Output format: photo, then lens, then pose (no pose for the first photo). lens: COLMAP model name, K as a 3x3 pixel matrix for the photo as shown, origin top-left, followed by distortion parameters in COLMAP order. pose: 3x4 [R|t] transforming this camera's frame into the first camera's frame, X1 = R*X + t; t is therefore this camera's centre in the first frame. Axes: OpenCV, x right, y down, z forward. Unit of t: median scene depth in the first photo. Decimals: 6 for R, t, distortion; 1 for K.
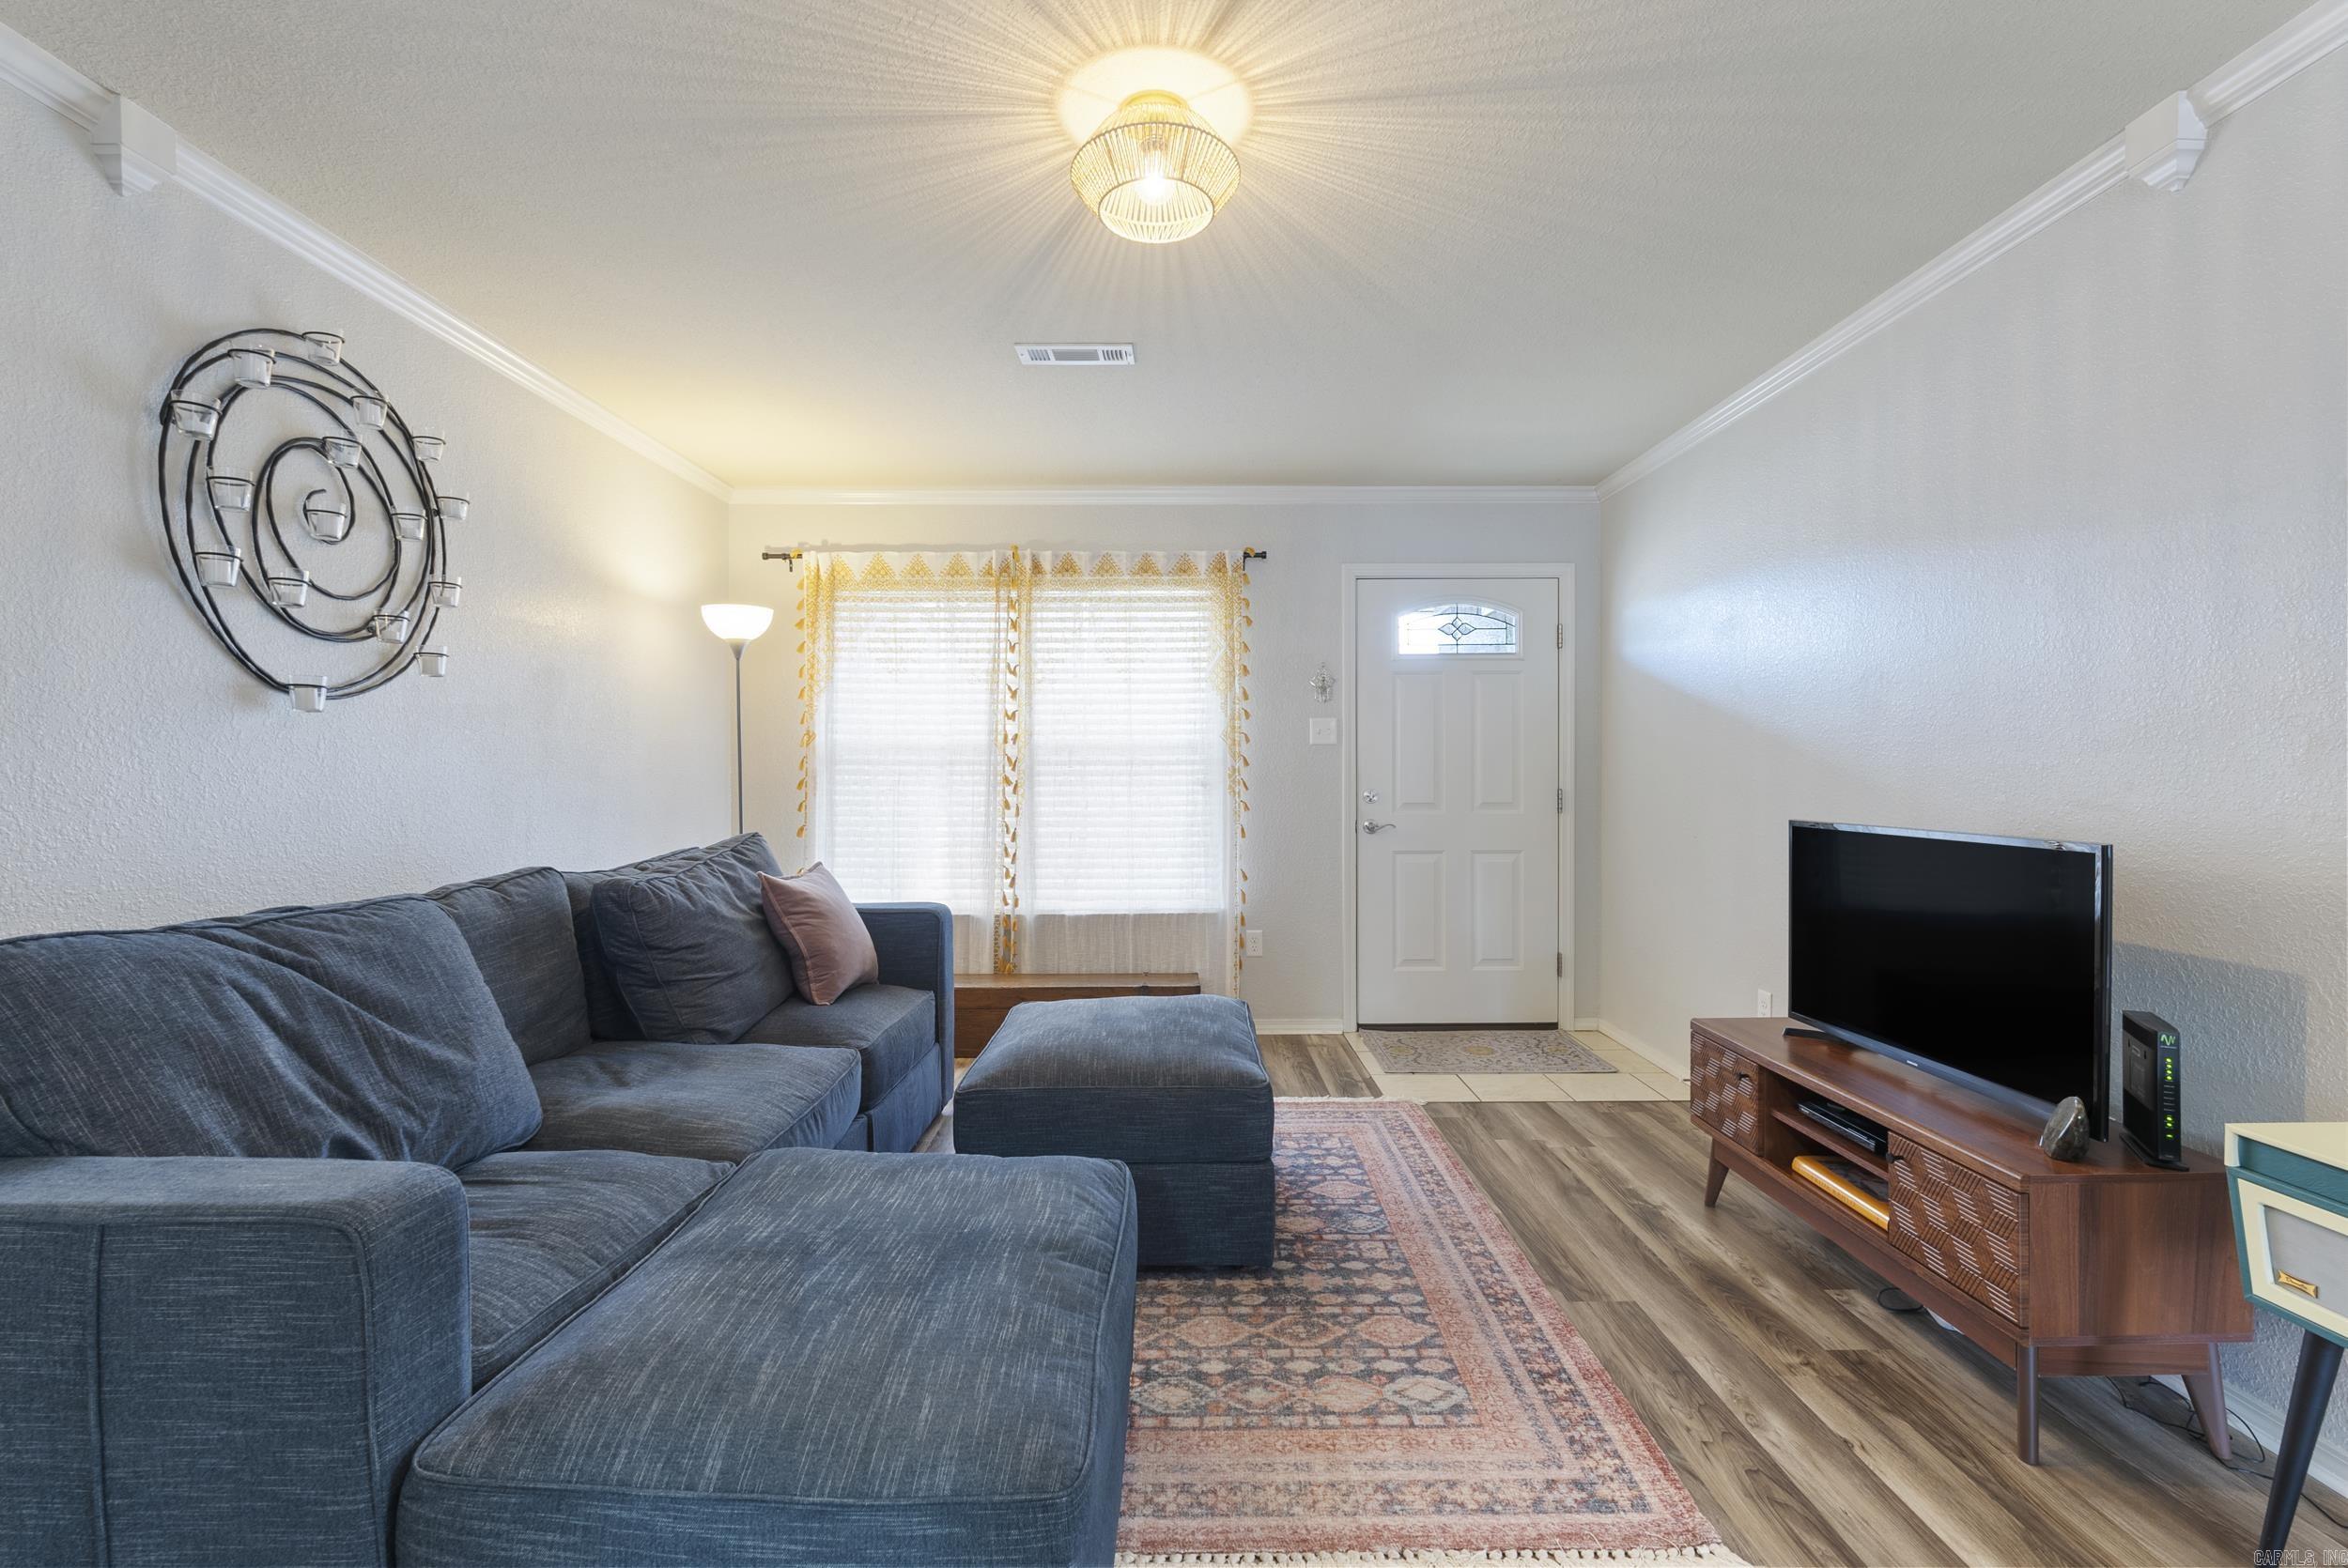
lens RADIAL K [[1030.5, 0, 1177.3], [0, 1030.5, 783.5], [0, 0, 1]] dist [-0.005216, -0.000146]
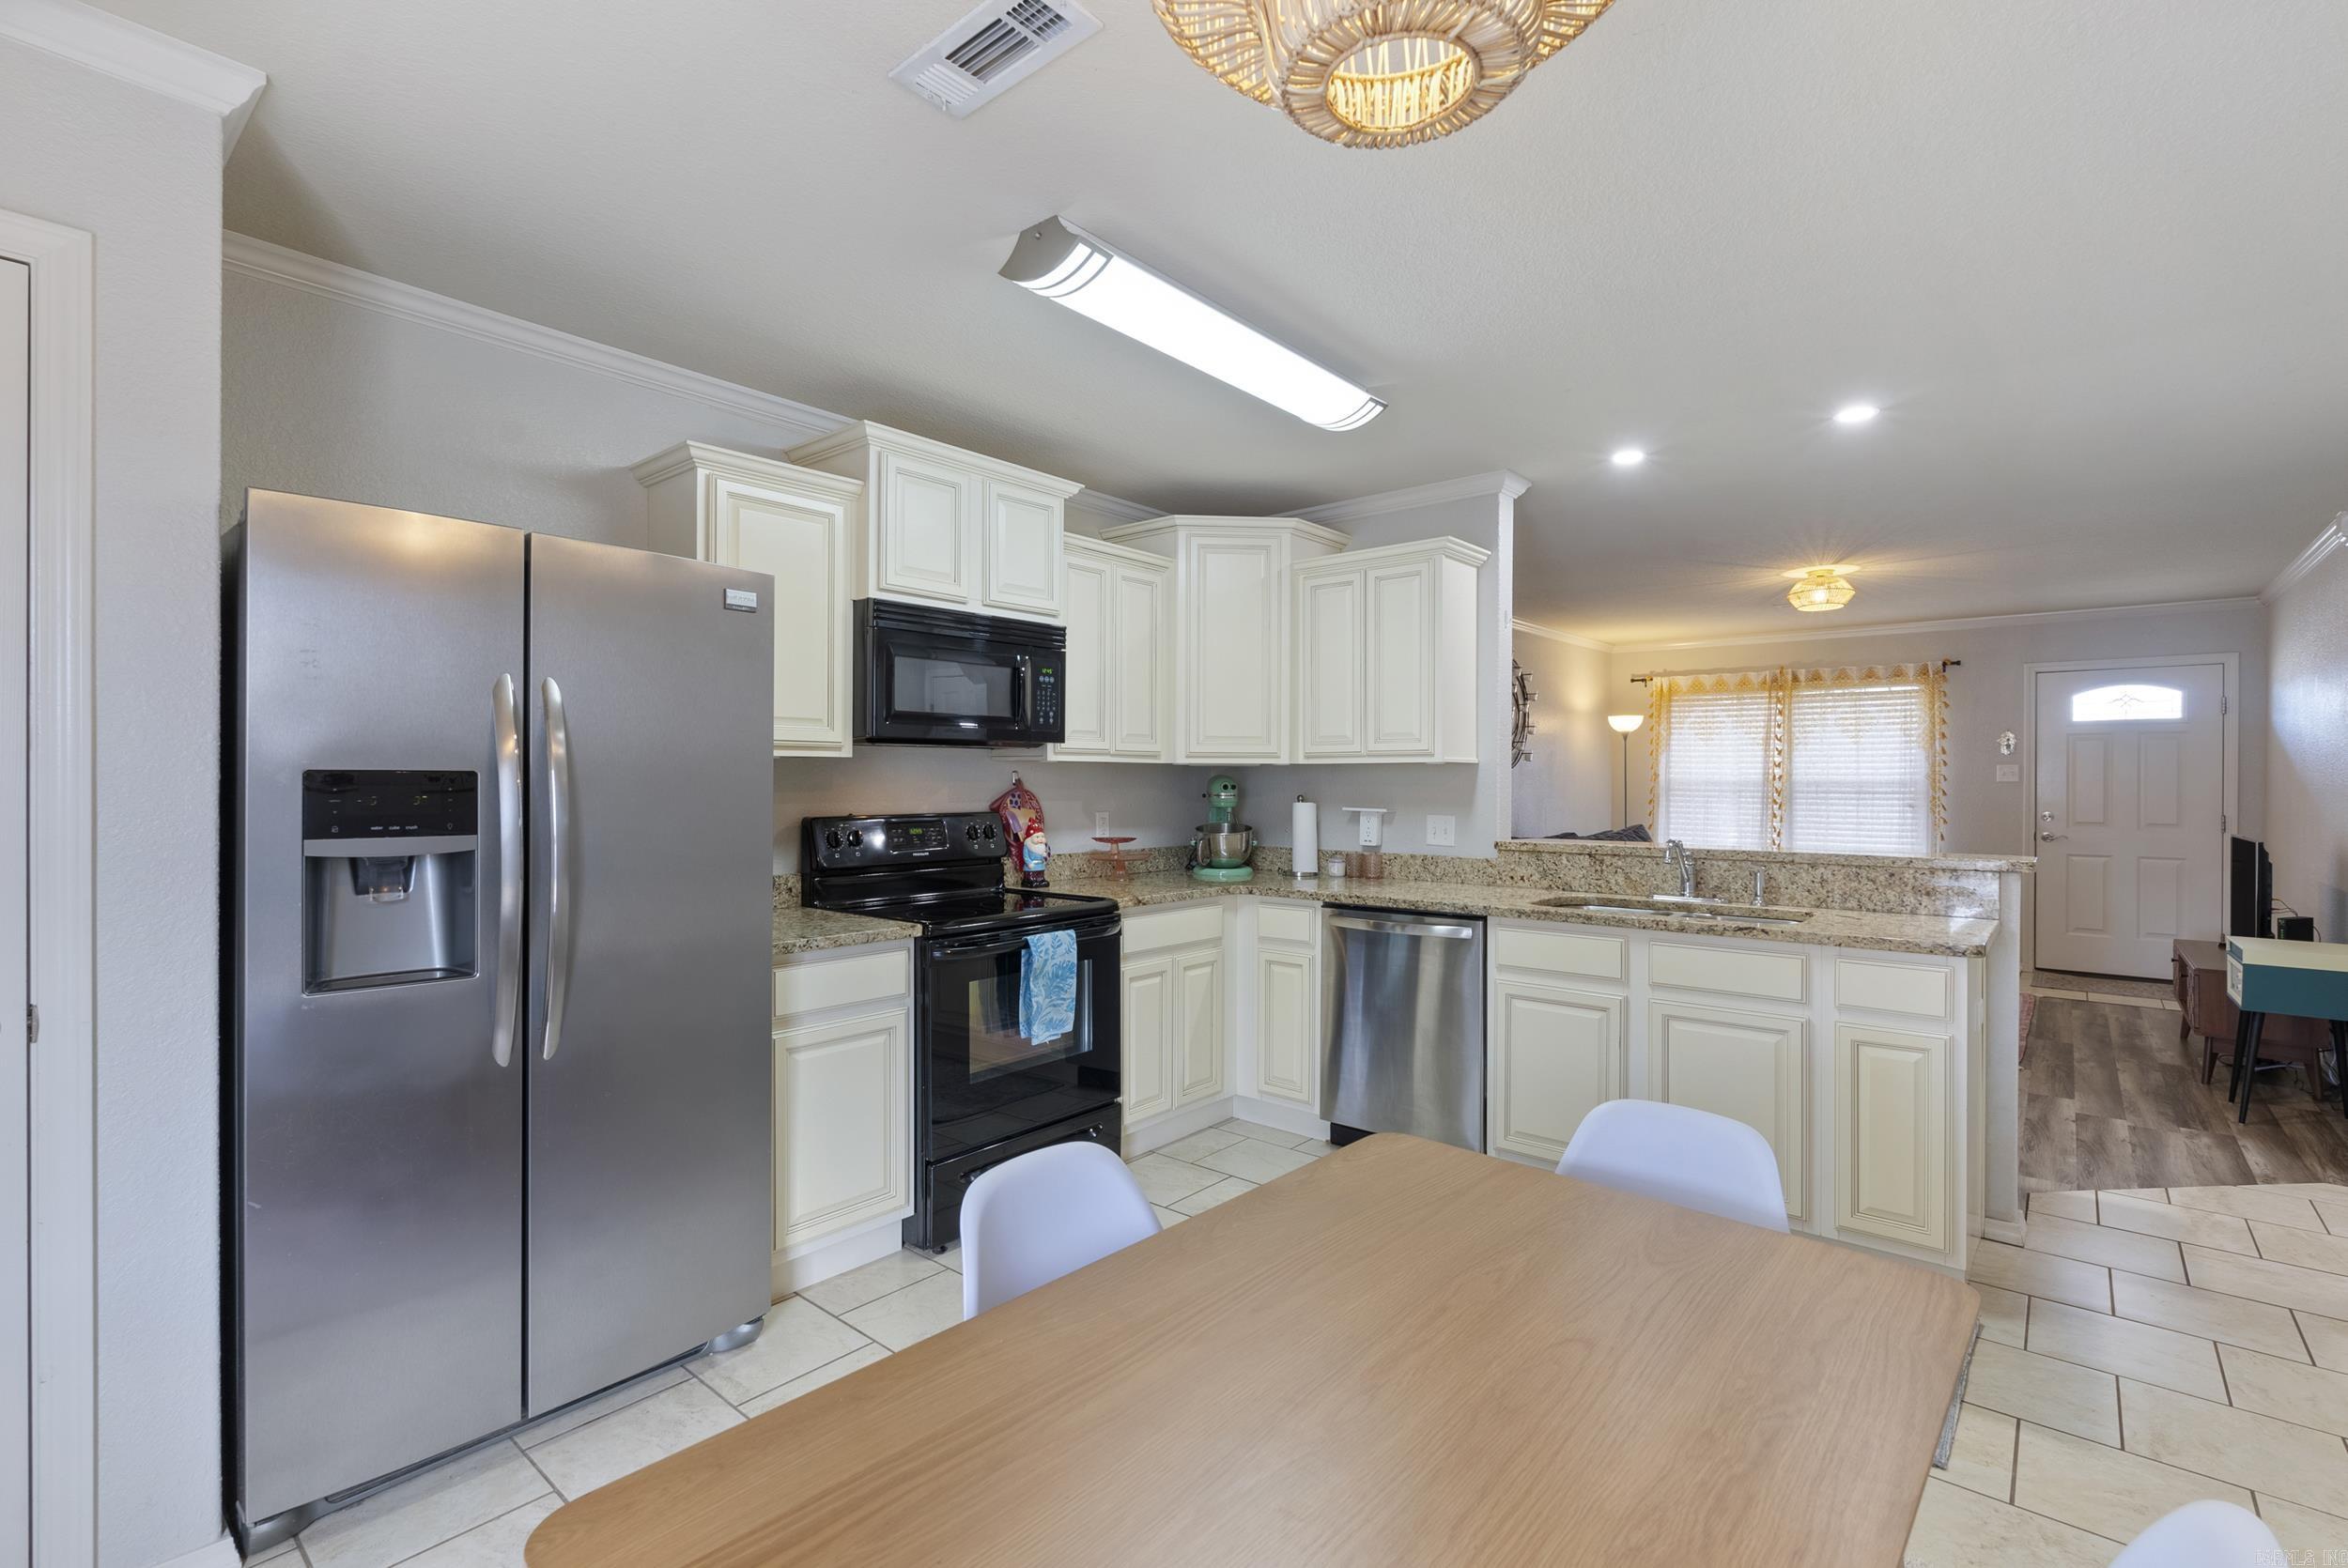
lens RADIAL K [[1057.0, 0, 1174.0], [0, 1057.0, 784.0], [0, 0, 1]] dist [-0.004292, 0.000003]
pose [[0.759219, 0.008701, -0.650777, 0.283557], [-0.013651, 0.999904, -0.002557, -0.018018], [0.650692, 0.010825, 0.759264, -1.281062]]
